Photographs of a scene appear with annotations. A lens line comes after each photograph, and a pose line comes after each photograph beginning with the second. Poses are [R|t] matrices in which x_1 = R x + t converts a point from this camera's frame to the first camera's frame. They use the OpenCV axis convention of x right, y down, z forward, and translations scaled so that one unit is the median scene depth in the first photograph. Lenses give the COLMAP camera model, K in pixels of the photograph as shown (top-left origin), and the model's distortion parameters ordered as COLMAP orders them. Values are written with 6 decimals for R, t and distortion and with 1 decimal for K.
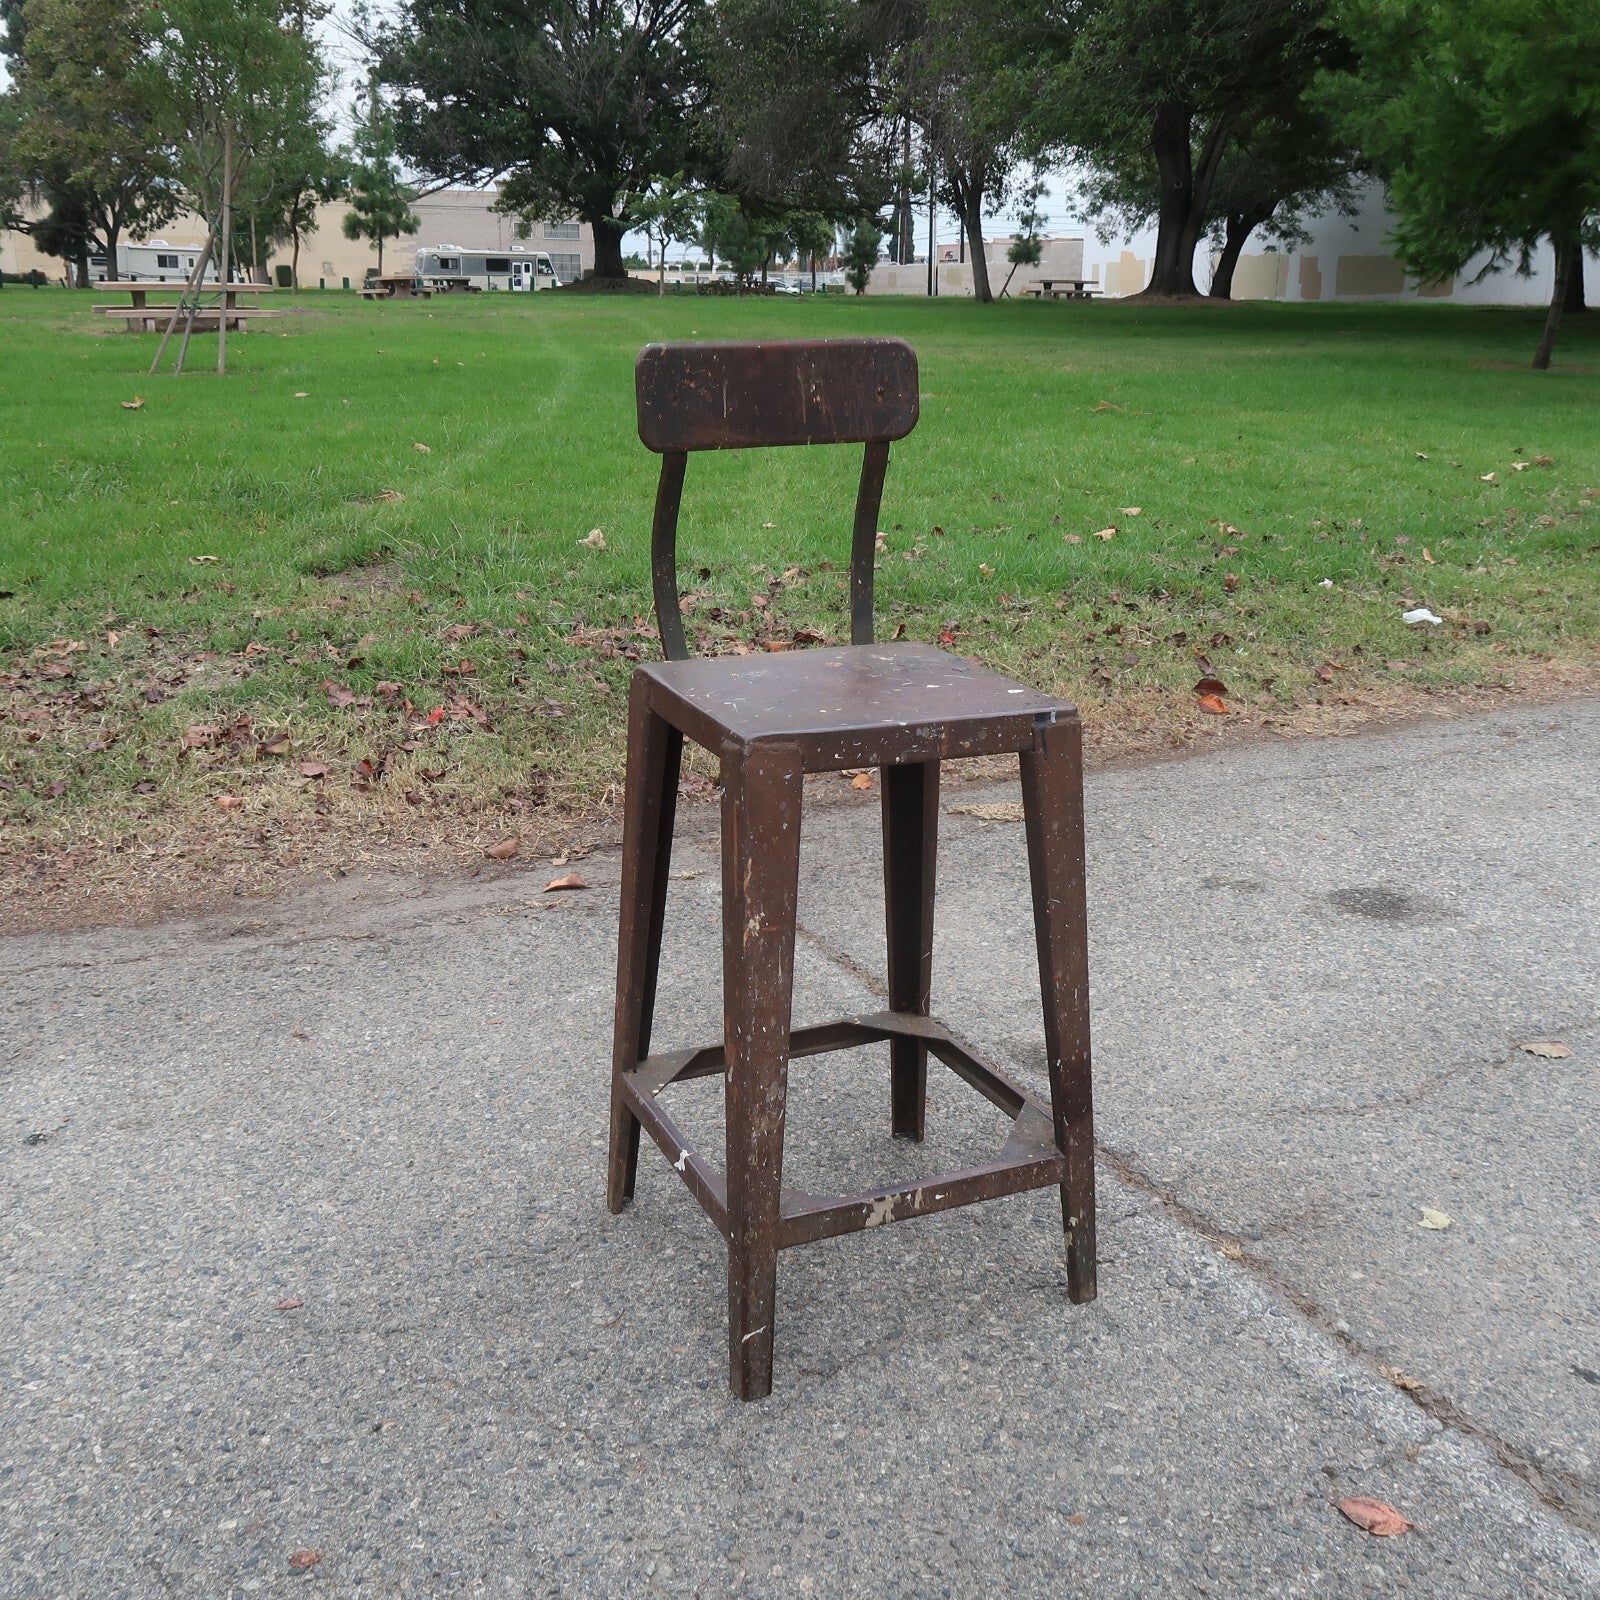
lens RADIAL K [[1667.0, 0, 802.7], [0, 1667.0, 794.8], [0, 0, 1]] dist [-0.020021, 0.000000]
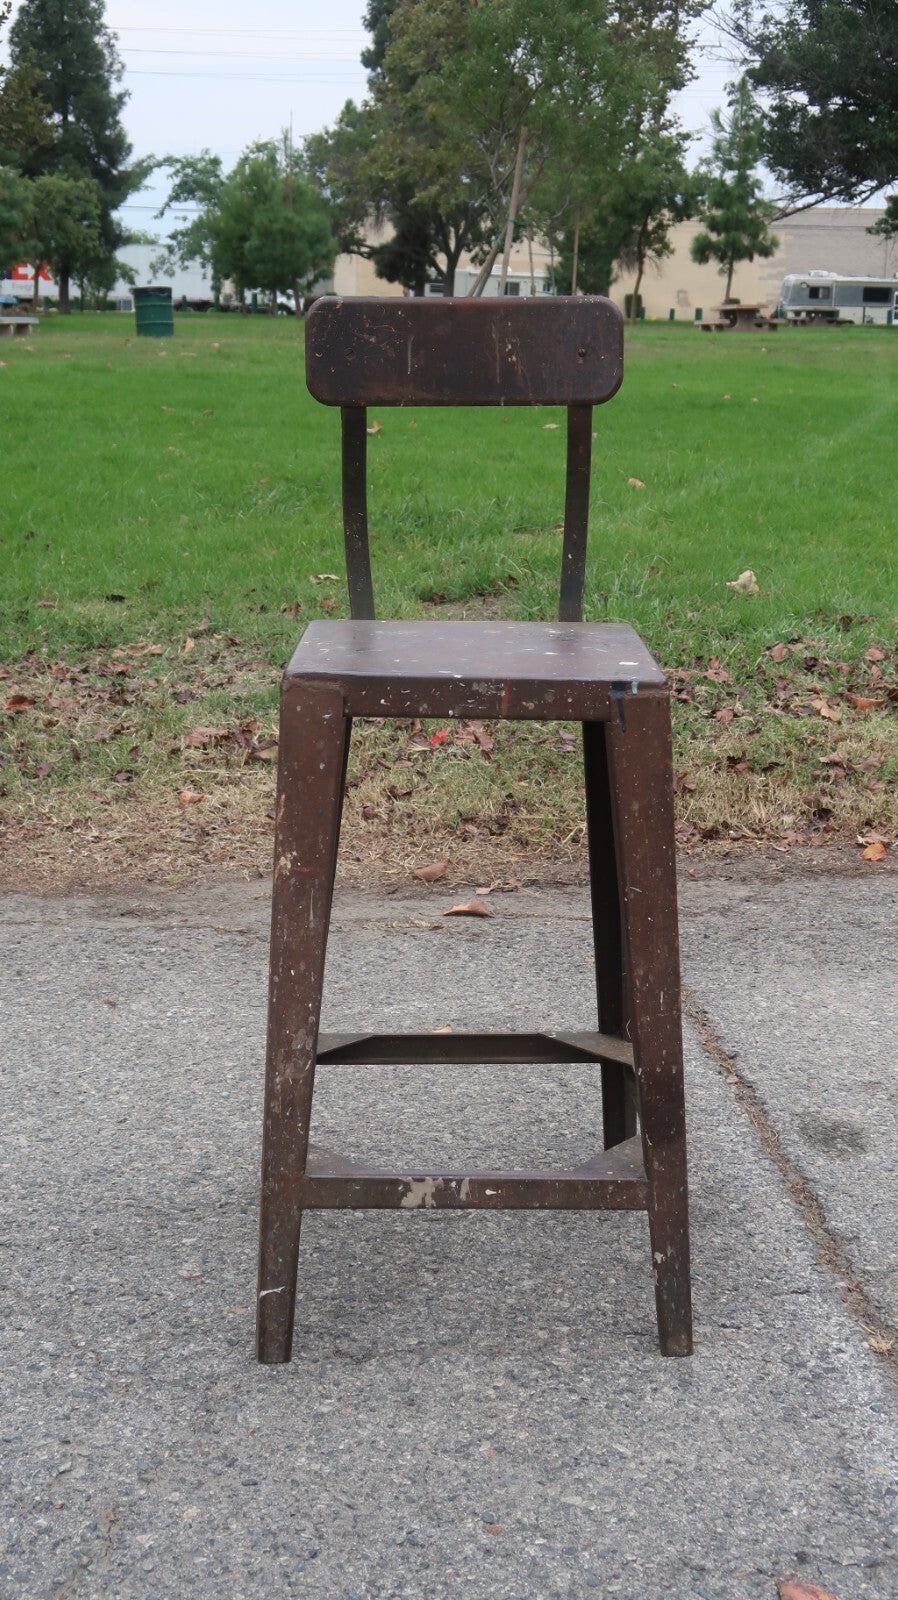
lens RADIAL K [[1998.7, 0, 448.1], [0, 1998.7, 799.4], [0, 0, 1]] dist [0.003016, 0.000000]
pose [[0.926027, 0.094688, -0.365387, 0.214960], [-0.117231, 0.992300, -0.039958, 0.033303], [0.358790, 0.079837, 0.929998, -0.034383]]
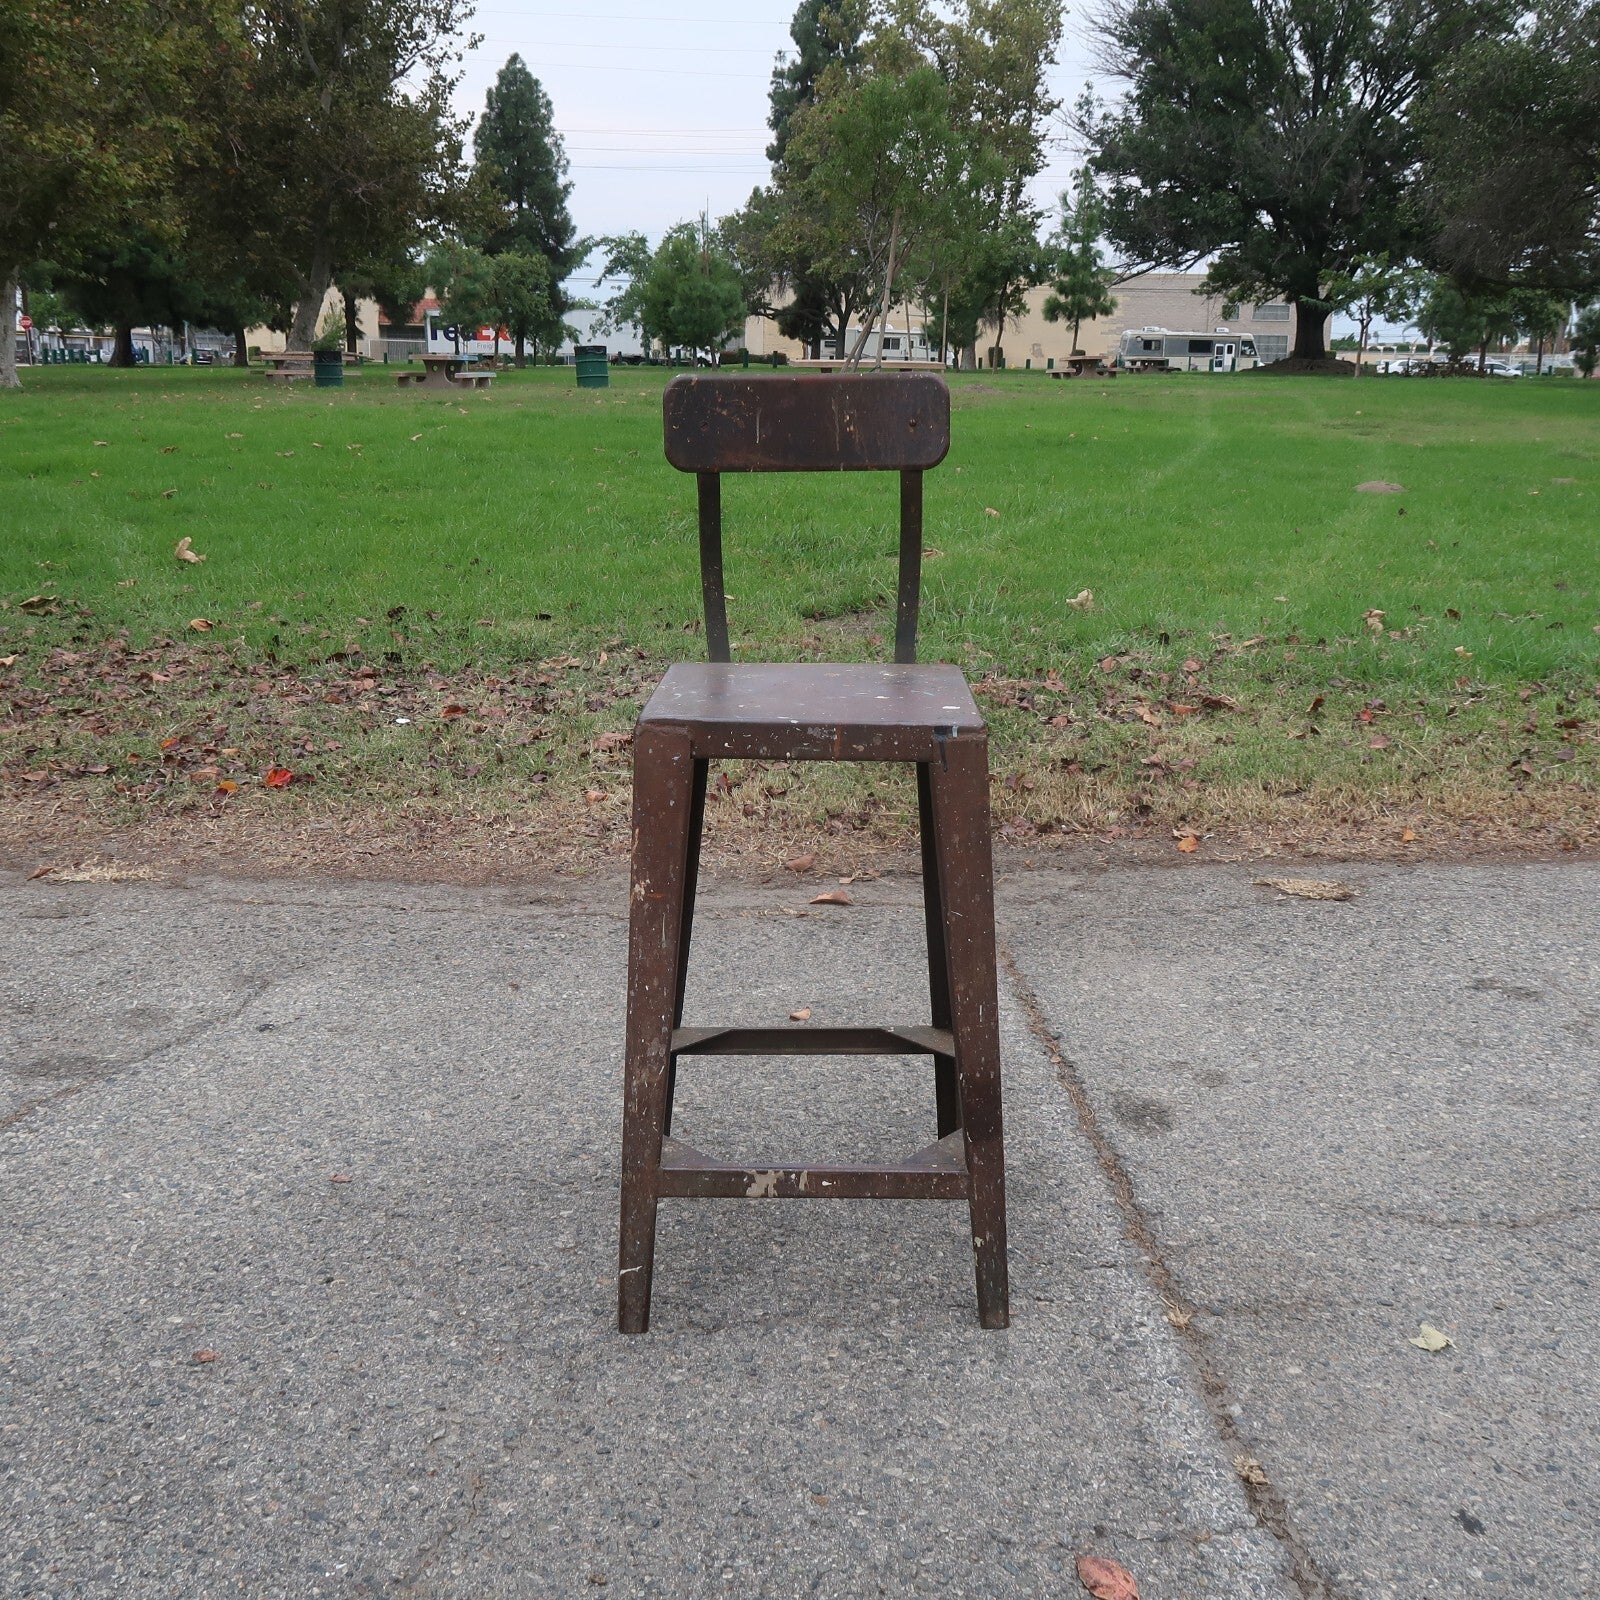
lens RADIAL K [[1667.0, 0, 793.9], [0, 1667.0, 791.1], [0, 0, 1]] dist [-0.020021, 0.000000]
pose [[0.915265, 0.098210, -0.390698, 0.213217], [-0.116865, 0.992853, -0.024200, 0.012019], [0.385529, 0.067808, 0.920201, 0.008268]]
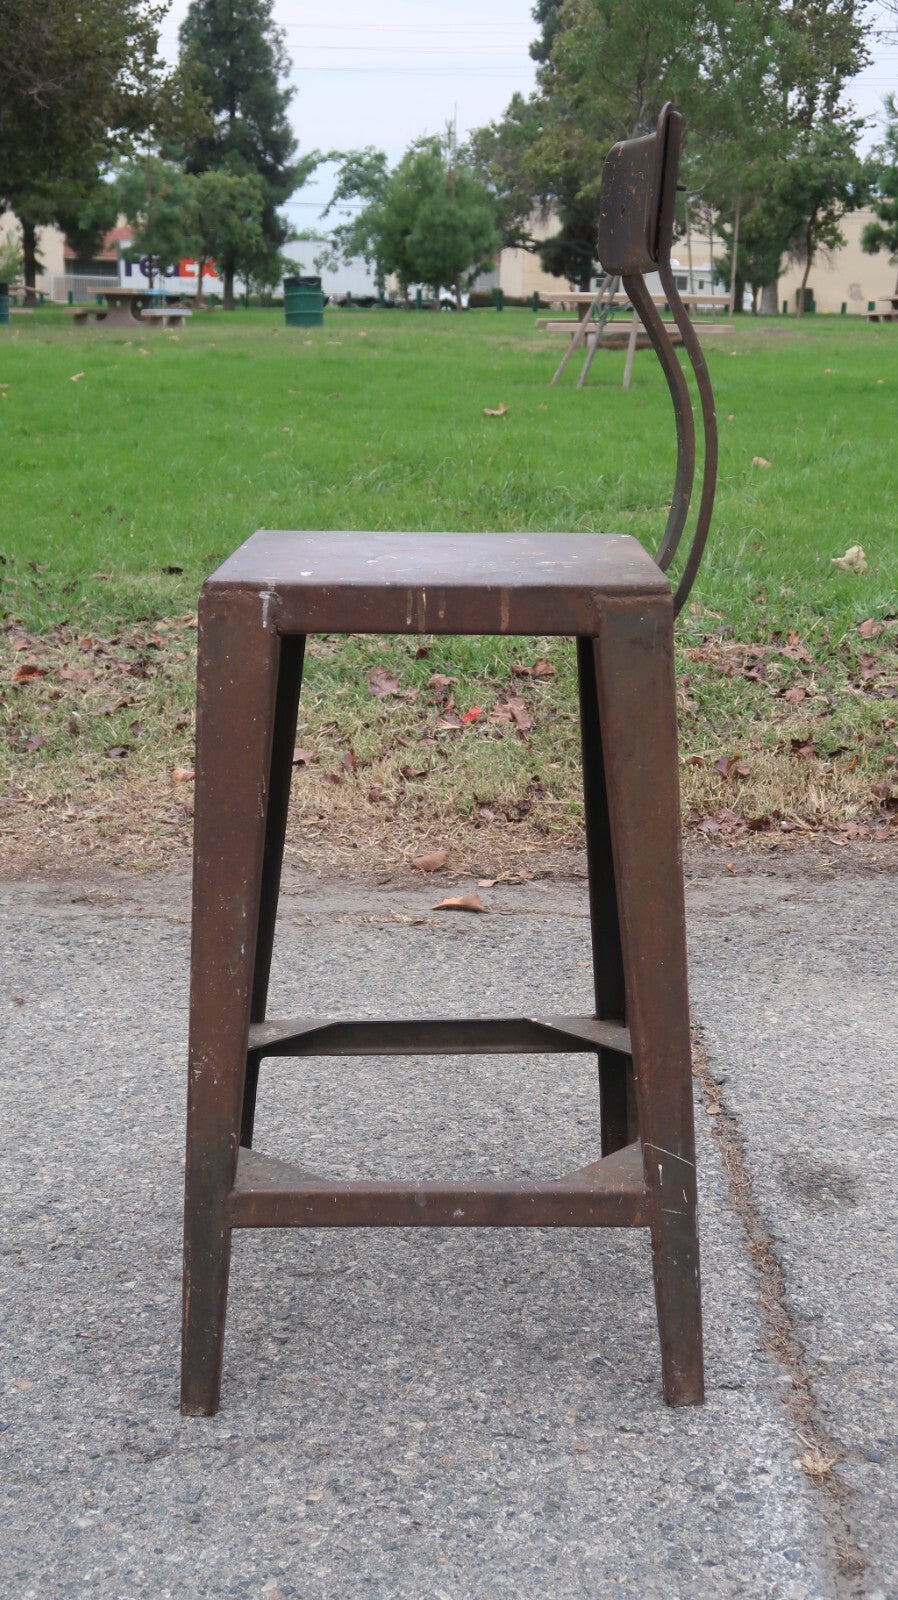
lens RADIAL K [[1998.7, 0, 445.3], [0, 1998.7, 828.3], [0, 0, 1]] dist [0.003016, 0.000000]
pose [[0.890762, 0.114894, -0.439707, 0.240019], [-0.135476, 0.990658, -0.015593, 0.028924], [0.433808, 0.073460, 0.898006, 0.104378]]
